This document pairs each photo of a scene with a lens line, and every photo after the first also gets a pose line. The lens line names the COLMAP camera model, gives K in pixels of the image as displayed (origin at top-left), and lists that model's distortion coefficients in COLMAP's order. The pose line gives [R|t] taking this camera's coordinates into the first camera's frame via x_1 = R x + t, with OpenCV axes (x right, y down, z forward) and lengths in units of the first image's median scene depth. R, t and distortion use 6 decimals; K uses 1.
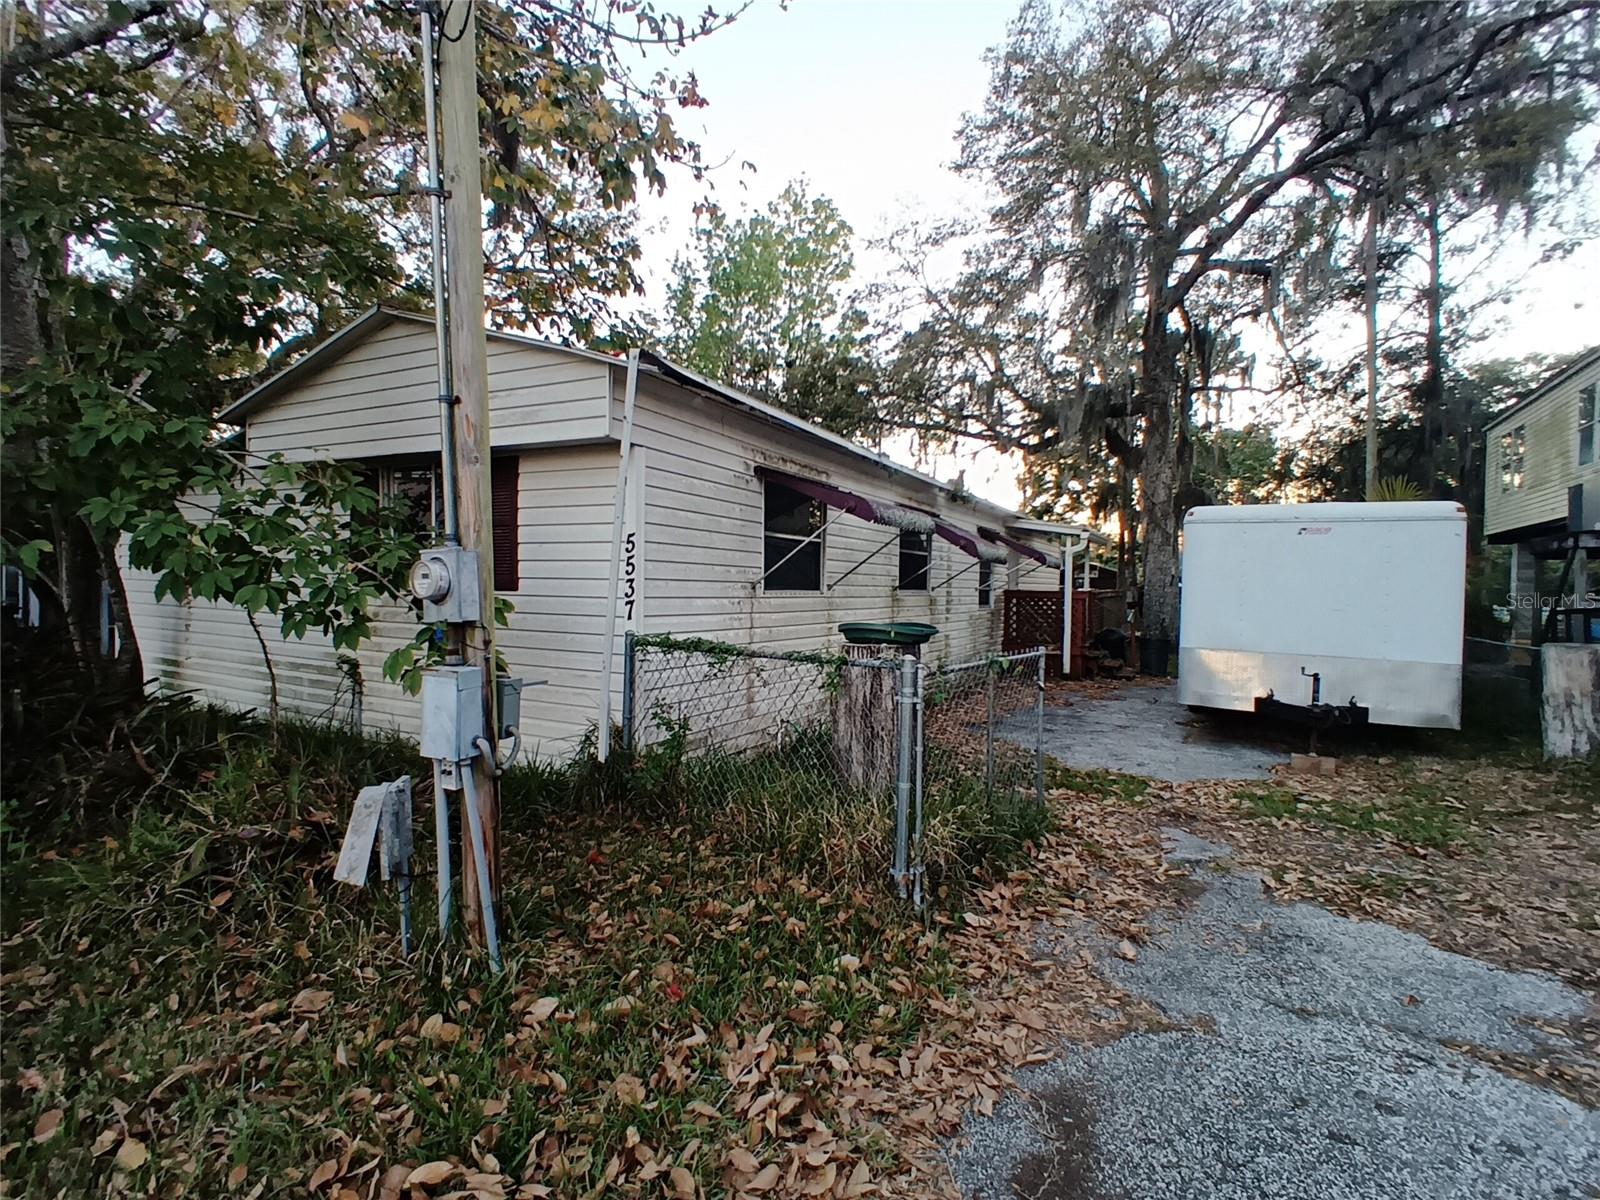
lens RADIAL K [[773.2, 0, 800.2], [0, 773.2, 603.1], [0, 0, 1]] dist [0.028443, 0.001926]
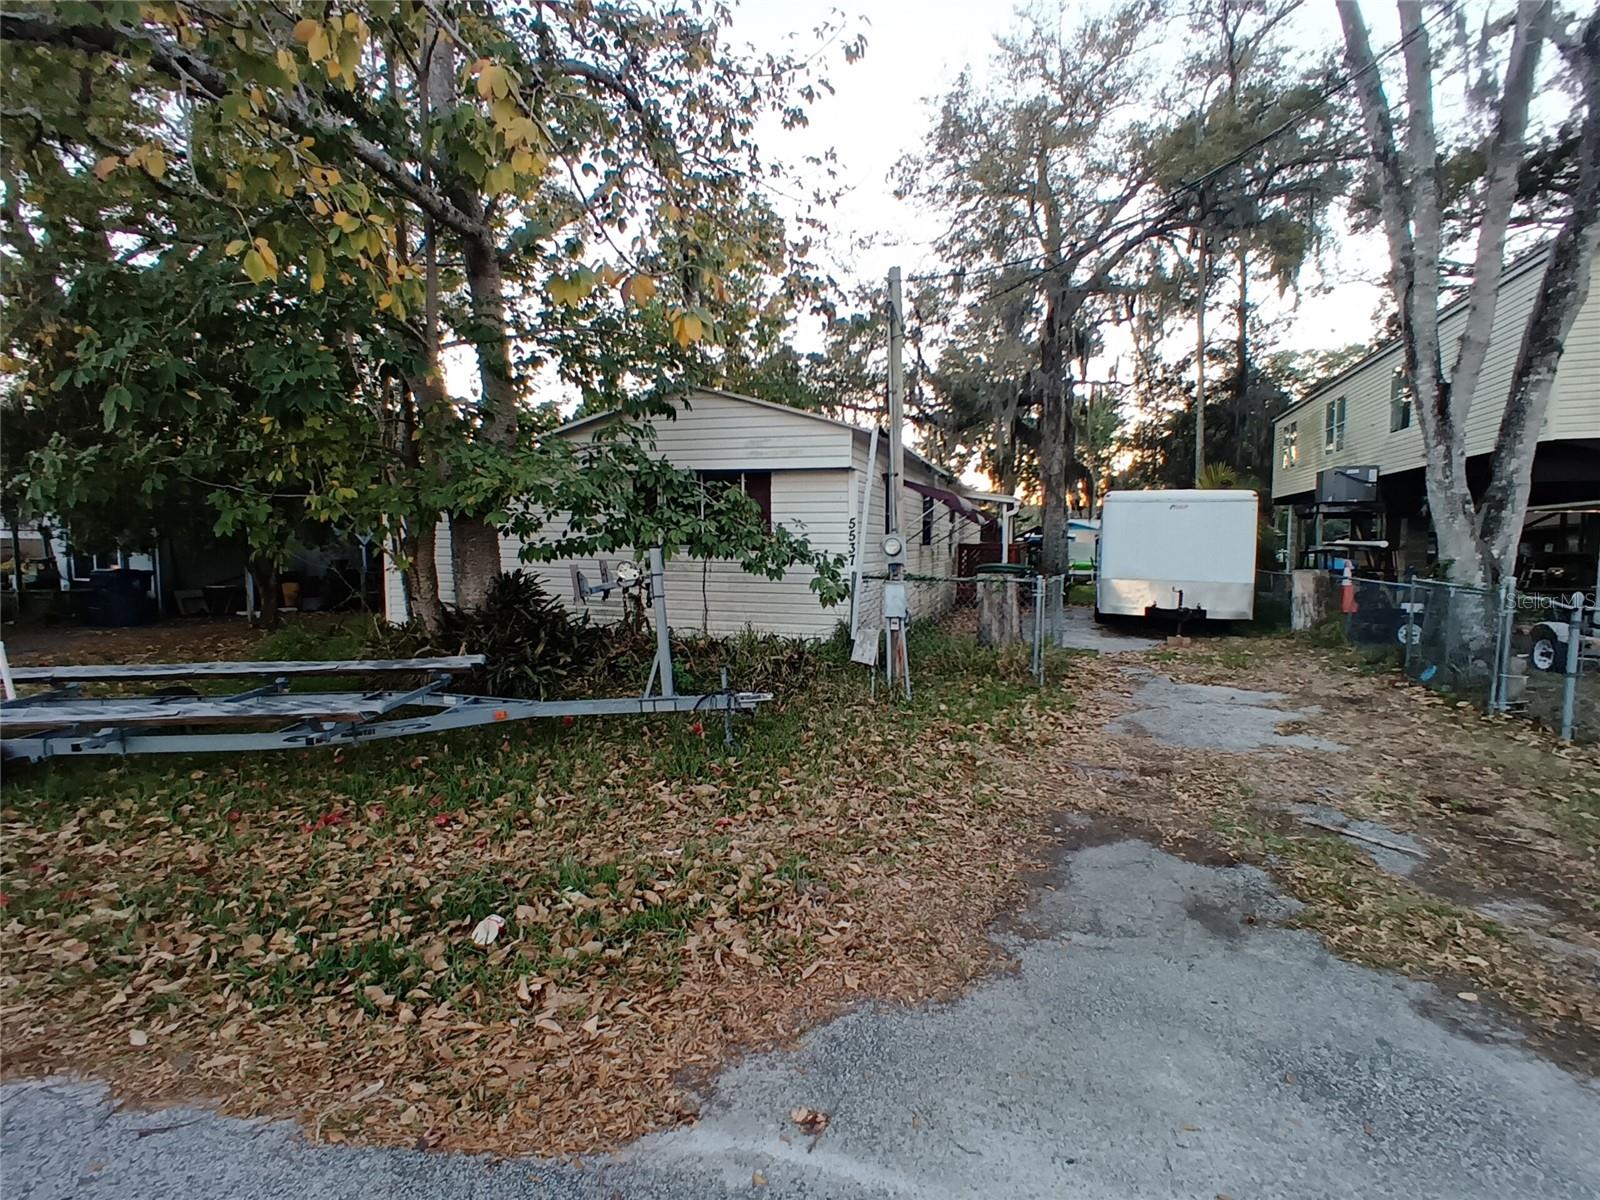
lens RADIAL K [[773.2, 0, 801.1], [0, 773.2, 604.5], [0, 0, 1]] dist [0.028443, 0.001926]
pose [[0.985639, -0.028903, 0.166376, -0.179578], [0.018782, 0.997894, 0.062091, -0.000861], [-0.167820, -0.058074, 0.984106, -0.219207]]
